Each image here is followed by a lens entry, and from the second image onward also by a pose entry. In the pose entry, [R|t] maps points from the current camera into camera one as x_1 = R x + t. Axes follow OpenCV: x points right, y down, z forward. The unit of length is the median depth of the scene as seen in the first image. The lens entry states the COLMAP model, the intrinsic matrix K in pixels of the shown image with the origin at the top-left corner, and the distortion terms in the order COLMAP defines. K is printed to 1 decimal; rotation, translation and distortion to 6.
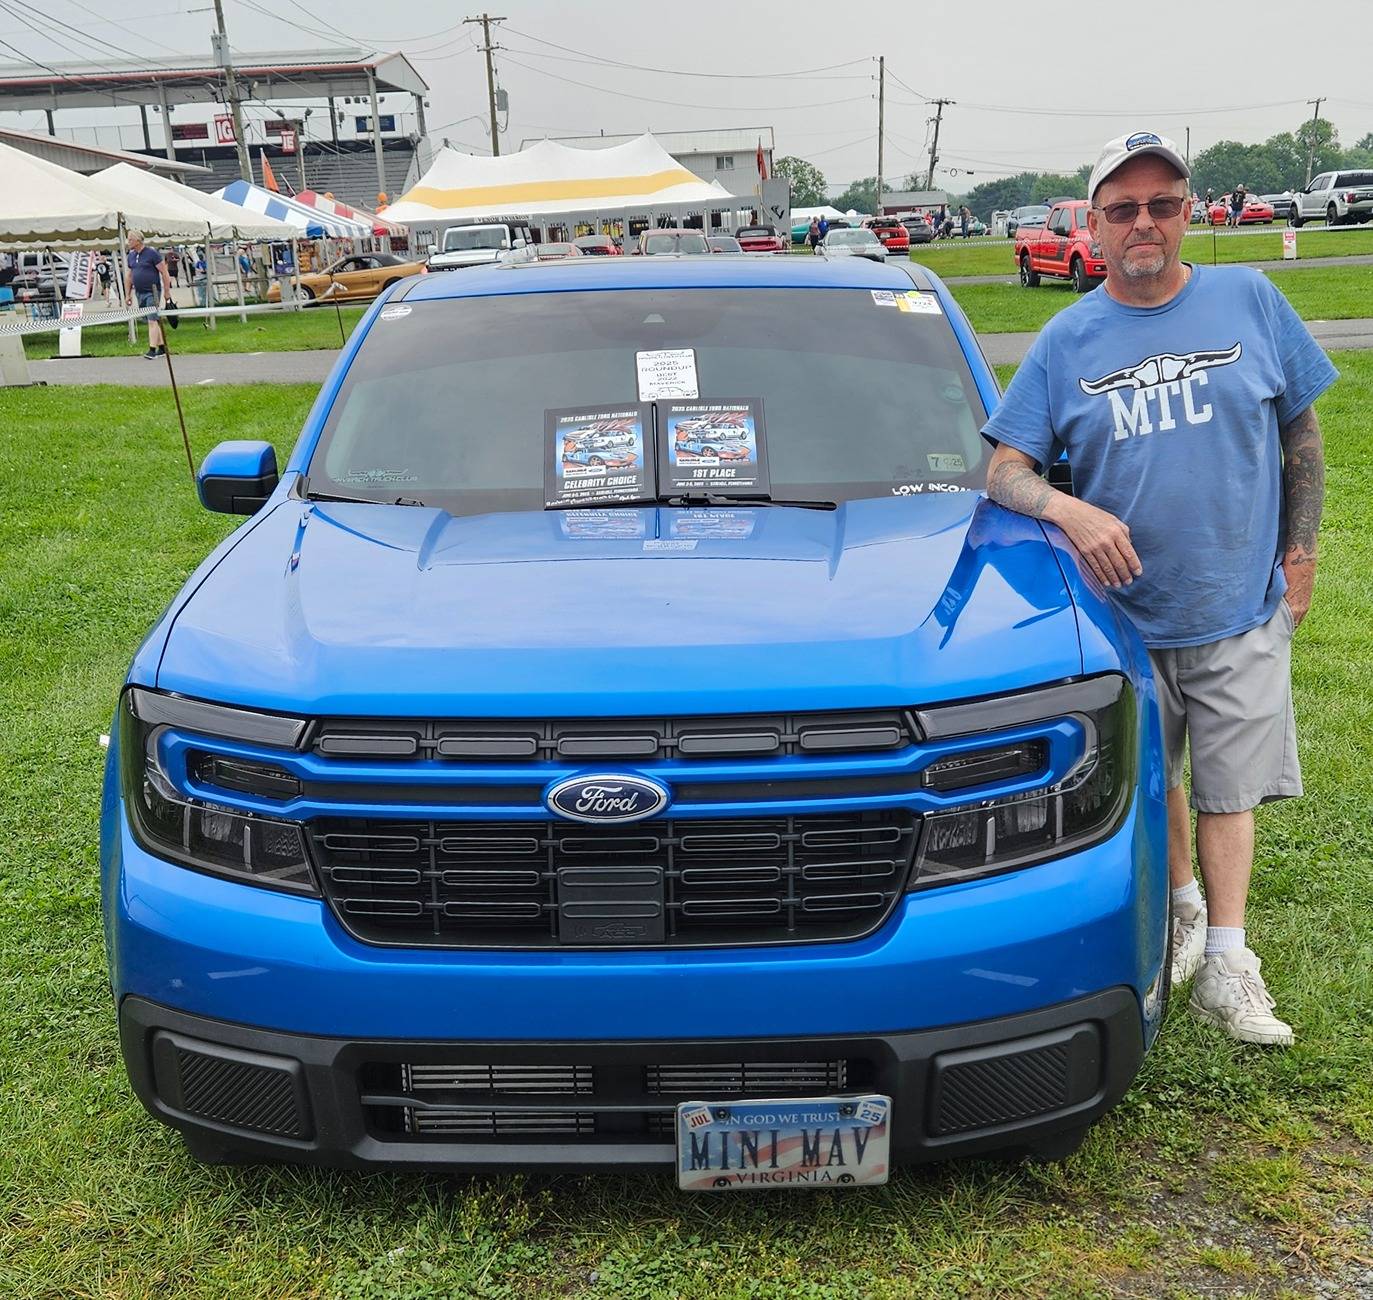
lens RADIAL K [[1714.0, 0, 681.9], [0, 1714.0, 649.4], [0, 0, 1]] dist [-0.009624, 0.000000]
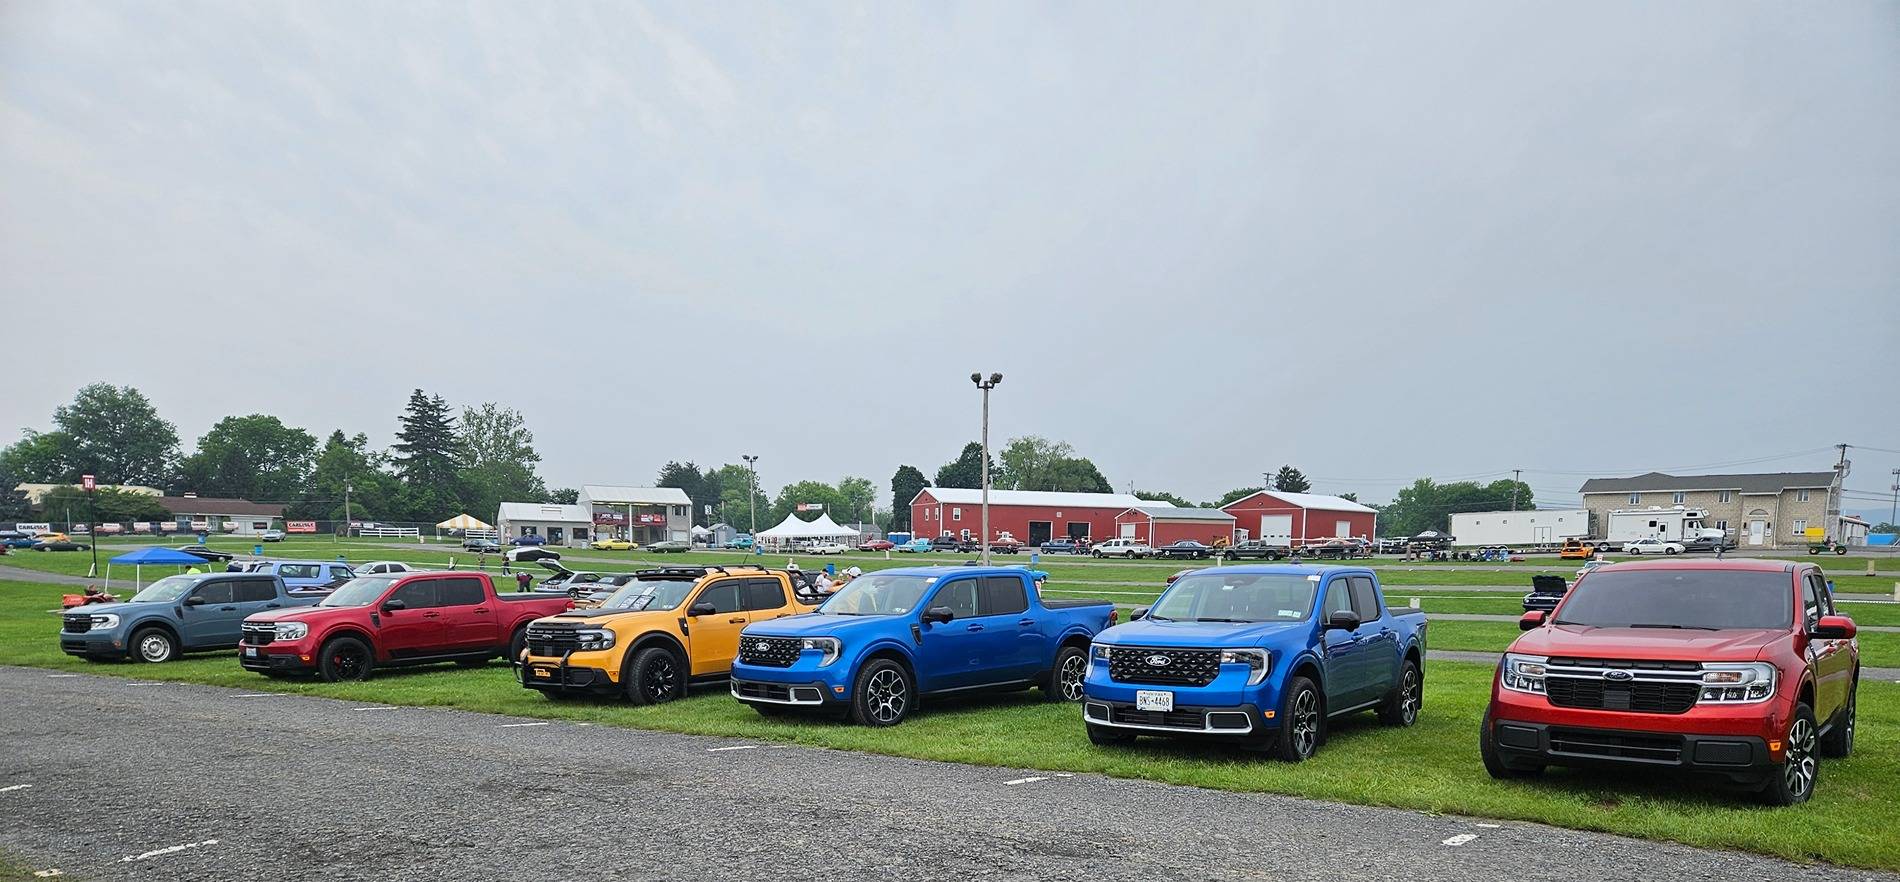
lens RADIAL K [[1269.5, 0, 944.7], [0, 1269.5, 720.9], [0, 0, 1]] dist [0.069973, -0.035636]
pose [[0.785962, 0.092758, -0.611277, 0.652710], [-0.151597, 0.987414, -0.045084, 0.624708], [0.599401, 0.128102, 0.790132, -2.752391]]
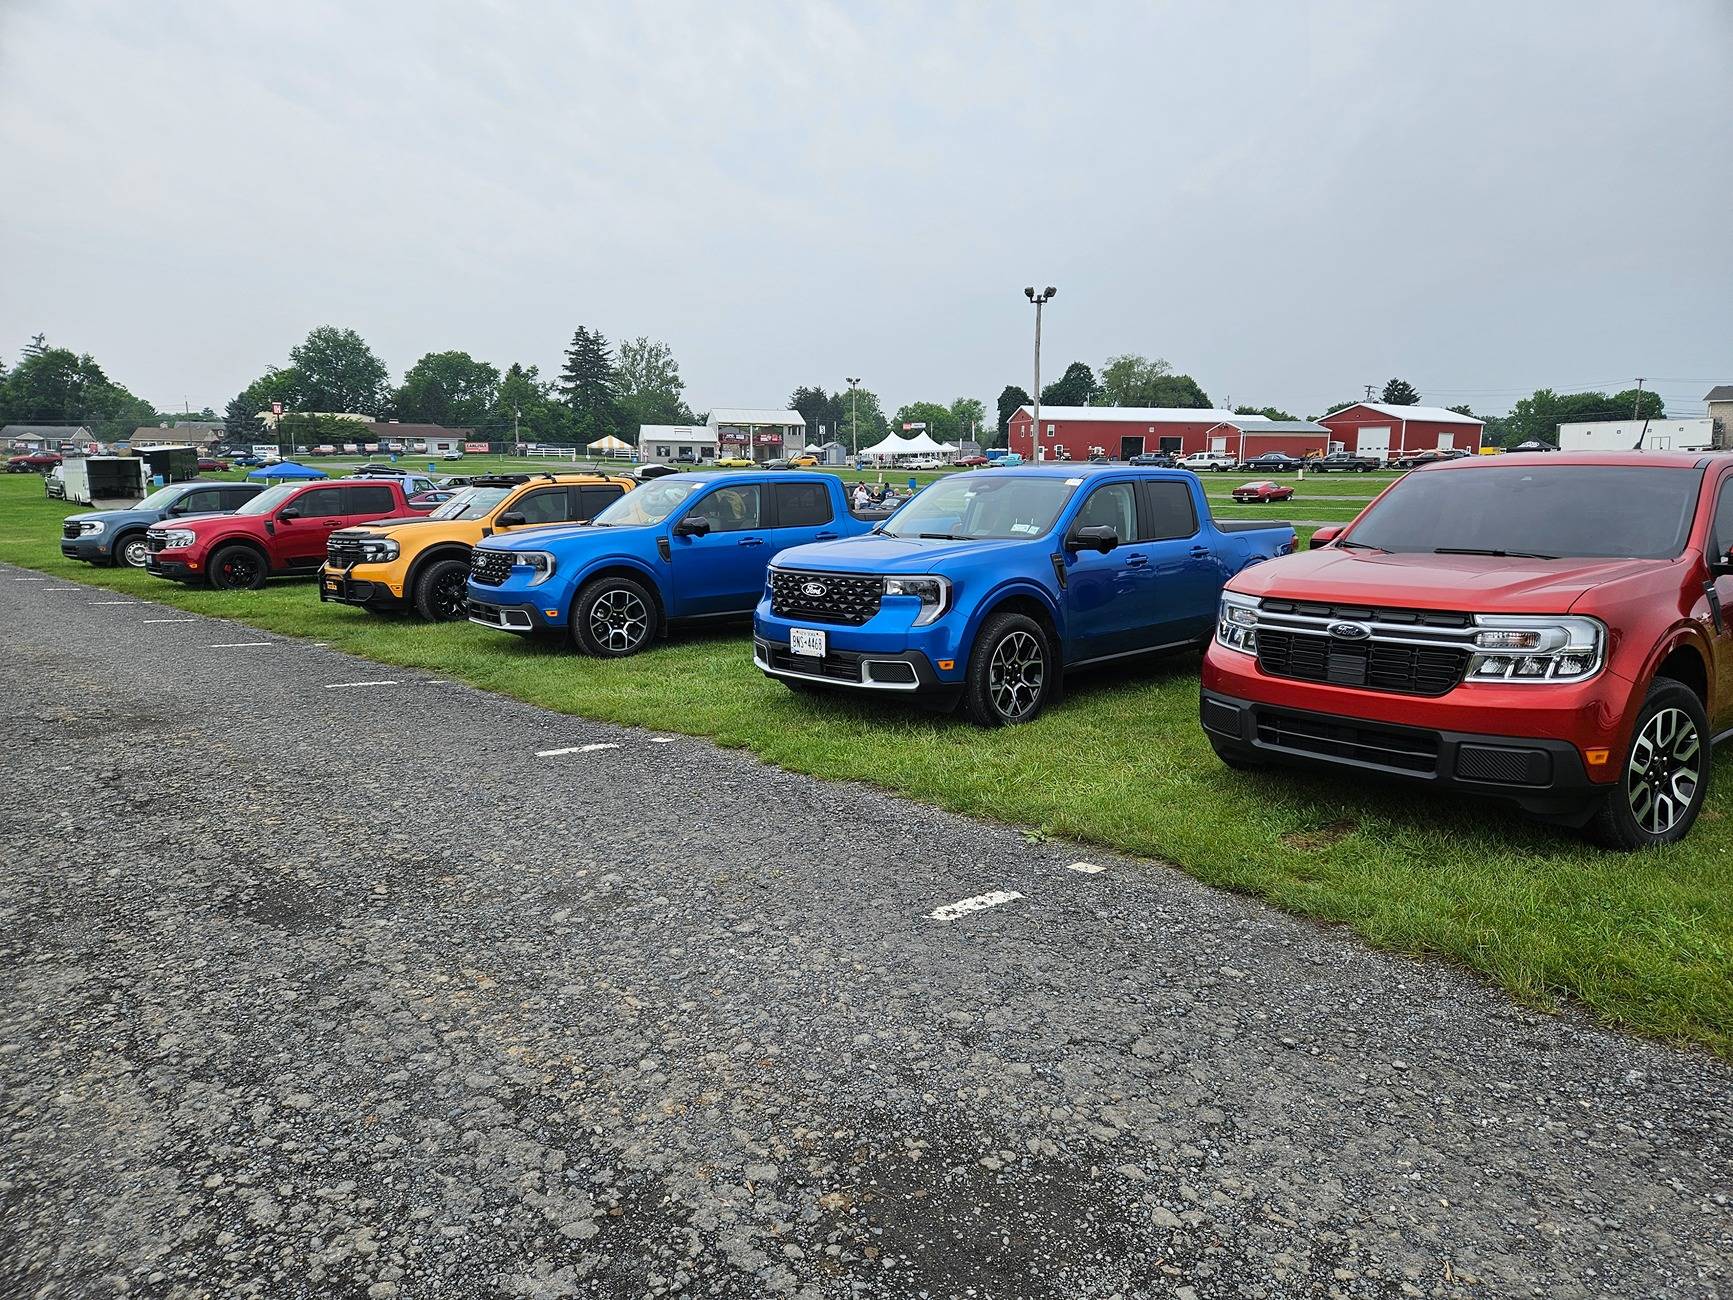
lens RADIAL K [[1154.6, 0, 865.6], [0, 1154.6, 652.6], [0, 0, 1]] dist [0.081673, -0.060863]
pose [[0.672251, 0.125742, -0.729566, 0.840714], [-0.175891, 0.984380, 0.007587, 0.247500], [0.719125, 0.123224, 0.683868, -0.926539]]
